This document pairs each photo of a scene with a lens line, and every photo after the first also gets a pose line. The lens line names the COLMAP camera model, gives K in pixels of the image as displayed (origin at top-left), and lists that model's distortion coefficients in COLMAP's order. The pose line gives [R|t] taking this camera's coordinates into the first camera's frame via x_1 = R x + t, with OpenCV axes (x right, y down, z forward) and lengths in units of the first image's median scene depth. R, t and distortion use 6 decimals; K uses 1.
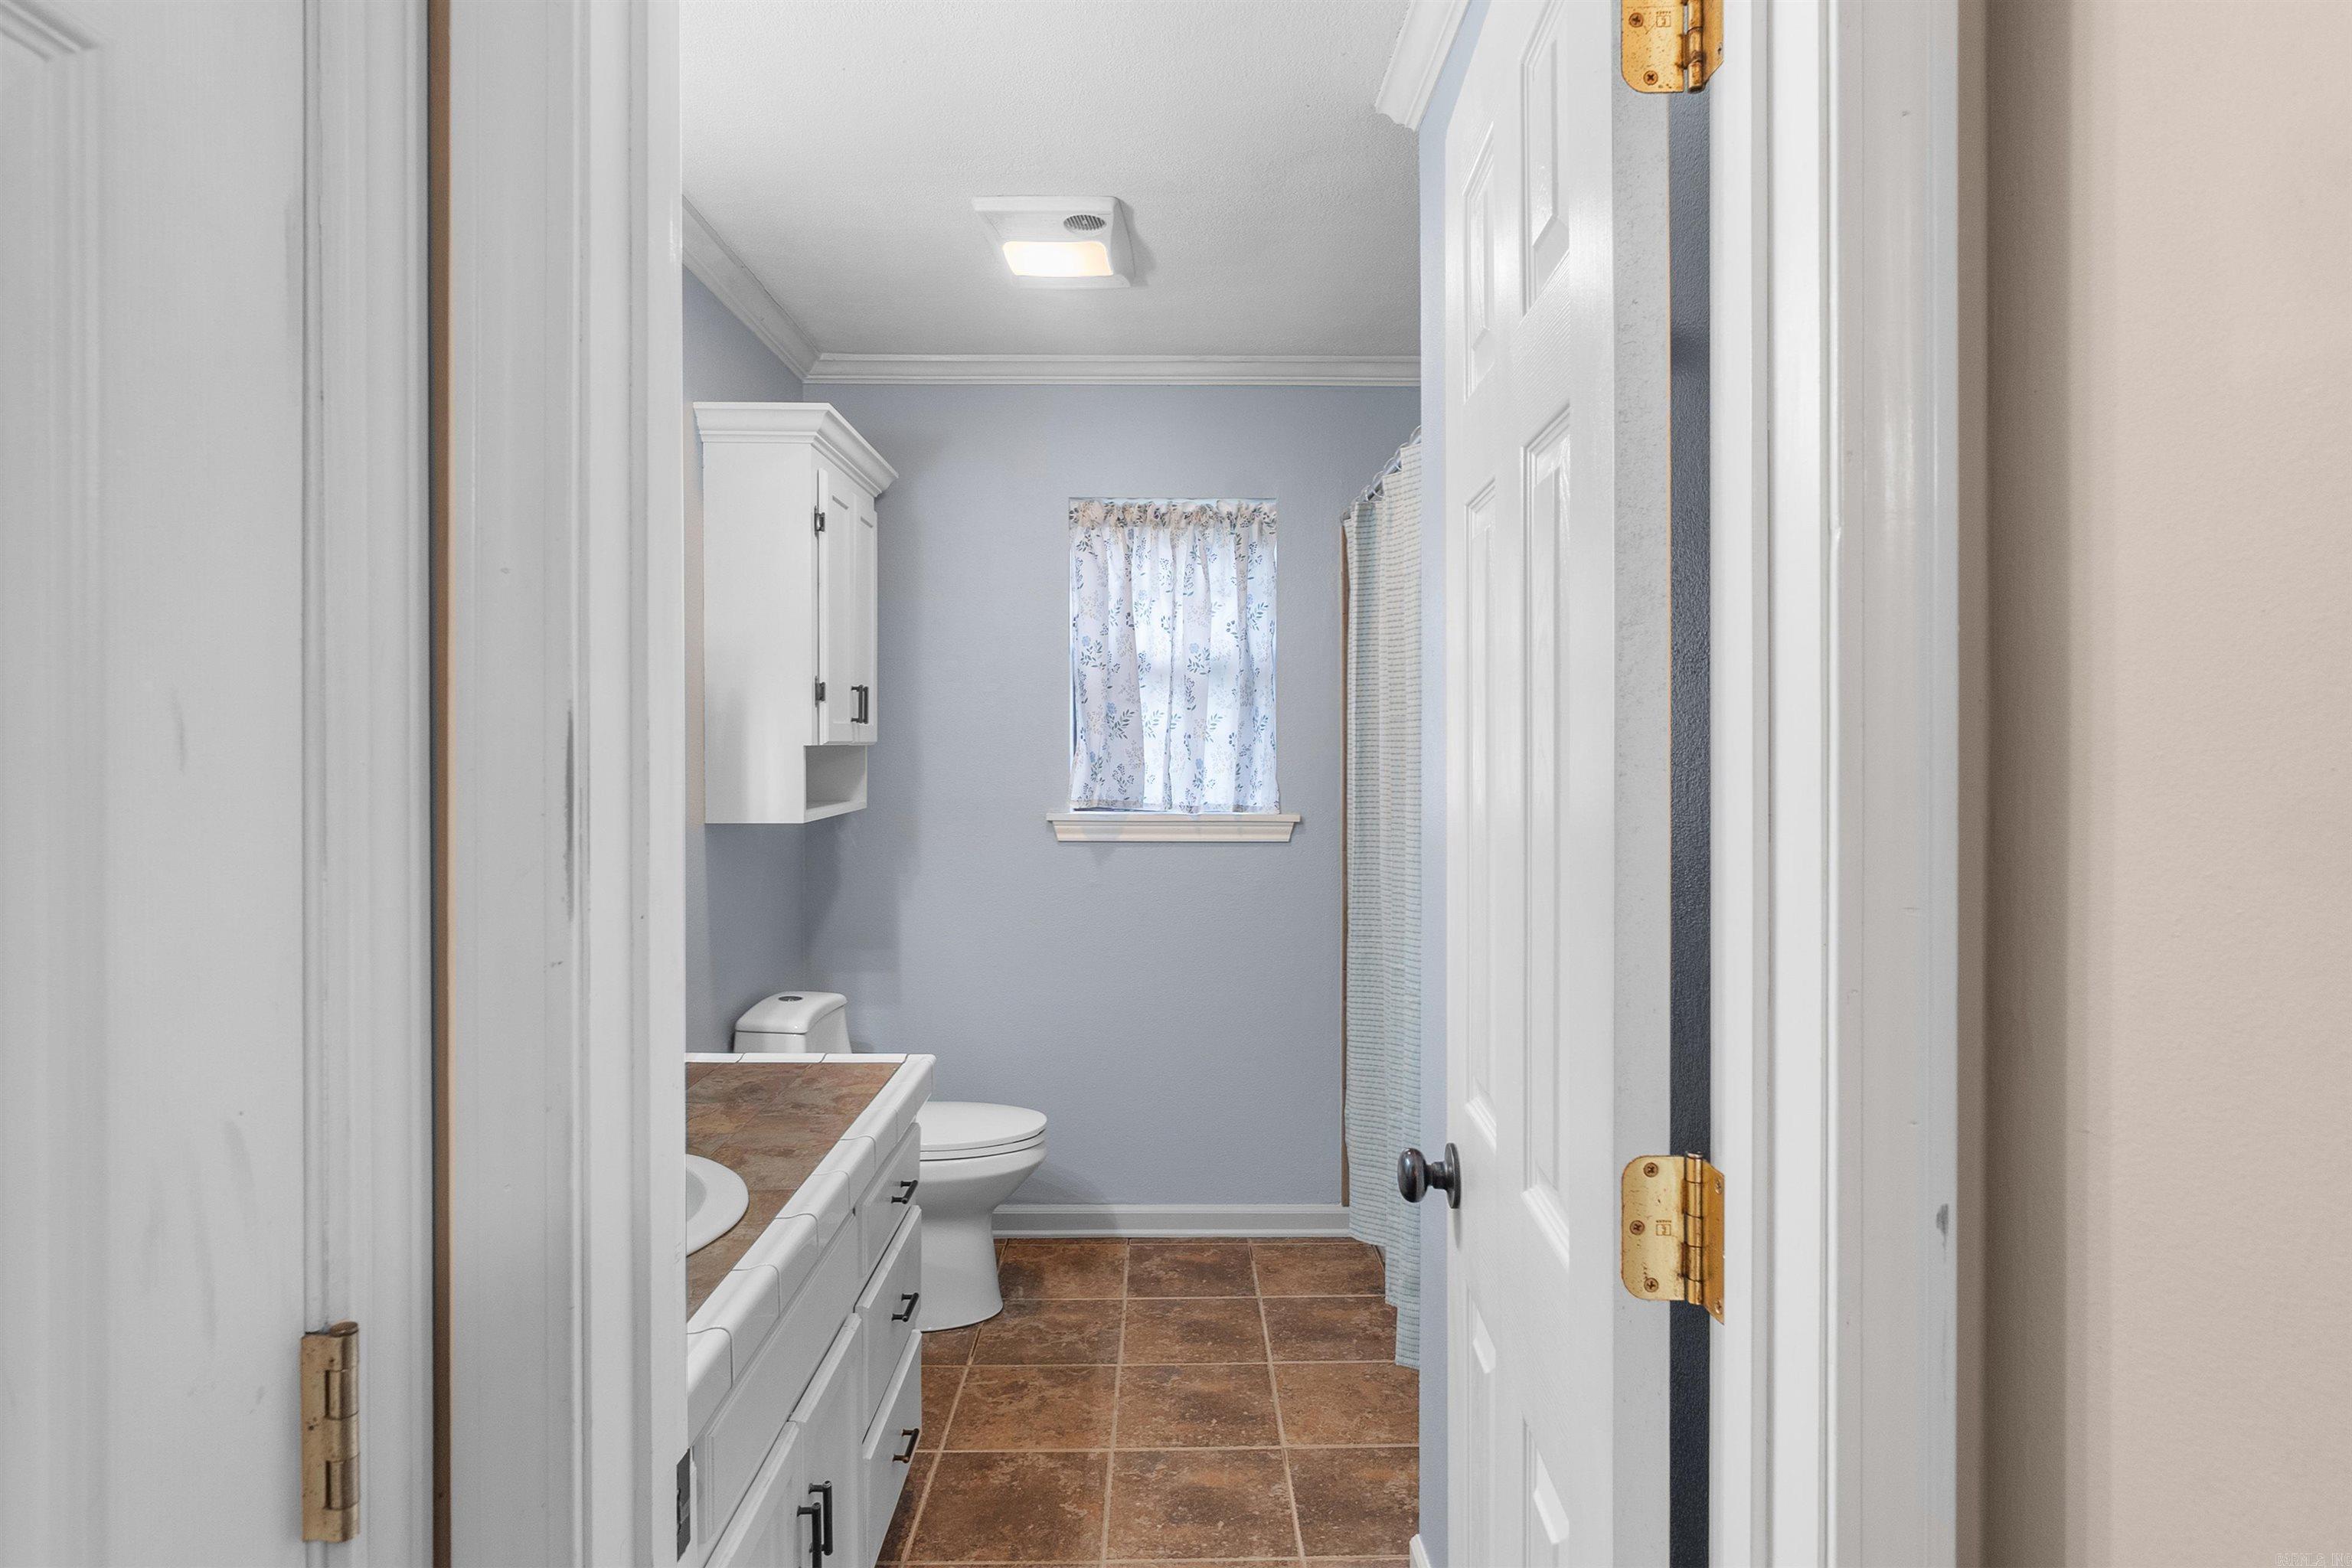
lens RADIAL K [[1242.0, 0, 1183.1], [0, 1242.0, 769.0], [0, 0, 1]] dist [-0.004027, 0.002050]
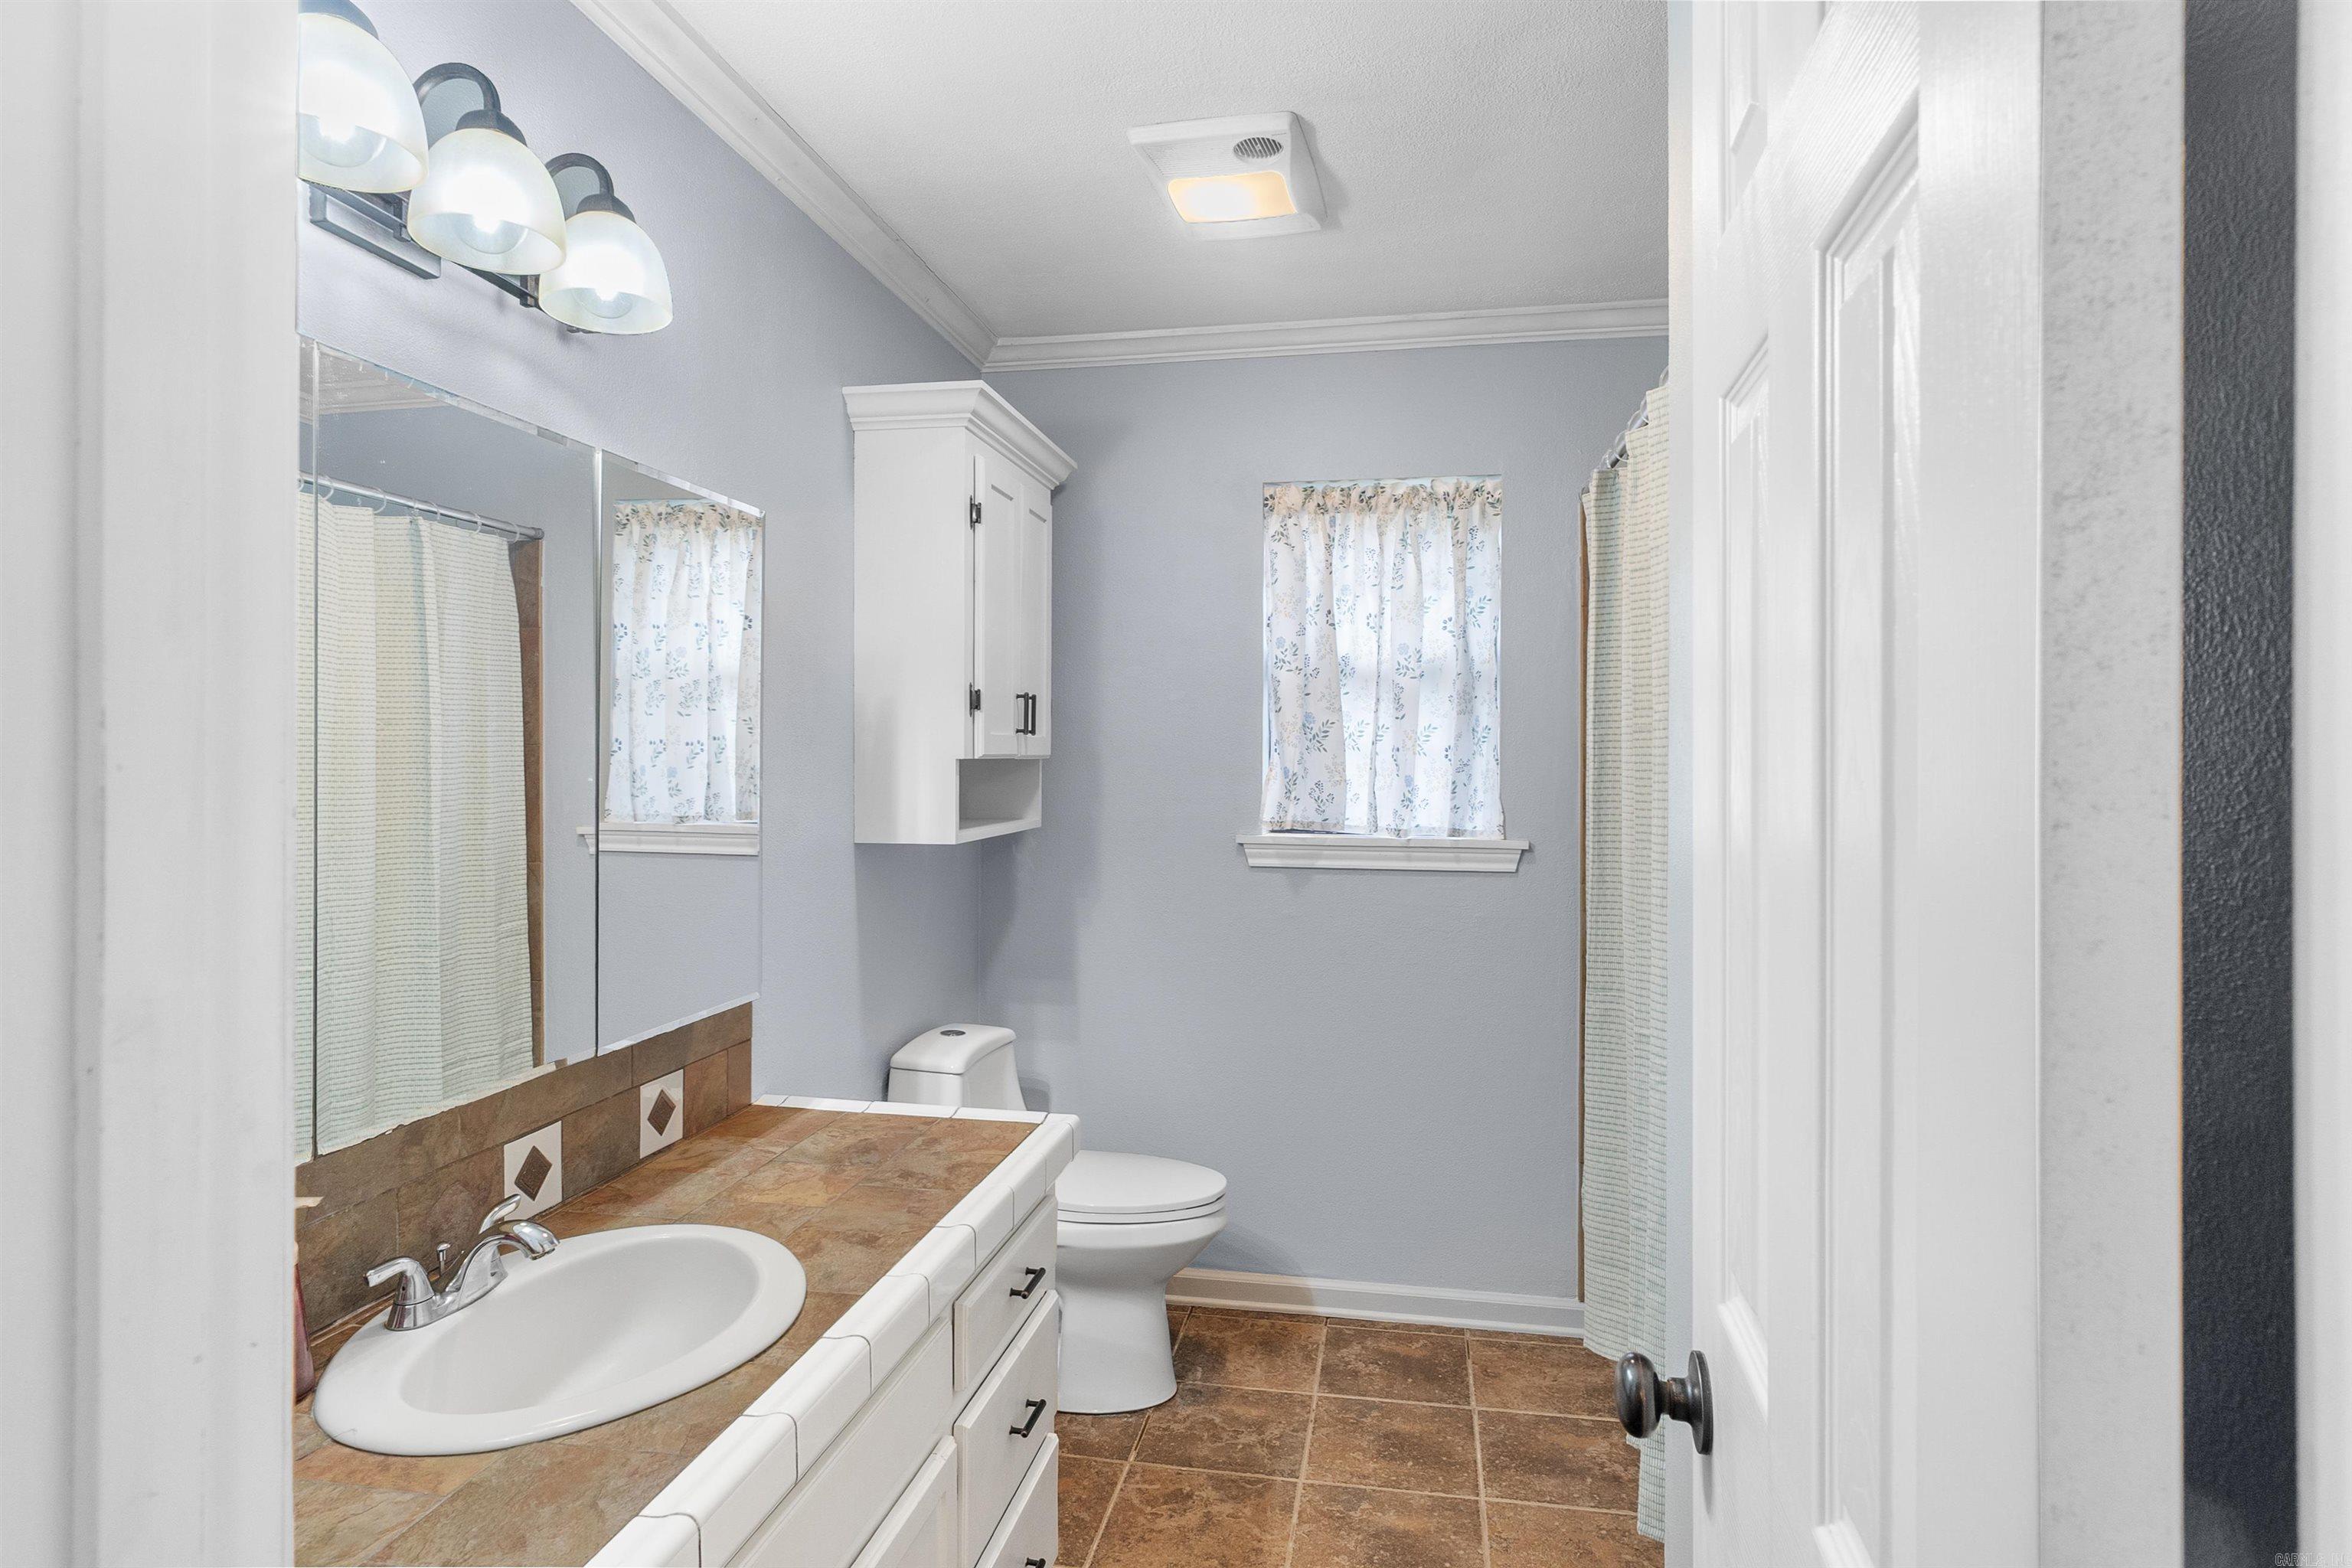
lens RADIAL K [[1242.0, 0, 1183.1], [0, 1242.0, 769.0], [0, 0, 1]] dist [-0.004027, 0.002050]
pose [[0.980362, 0.004914, -0.197147, 0.032673], [-0.007176, 0.999916, -0.010763, -0.002424], [0.197077, 0.011966, 0.980315, 0.125764]]
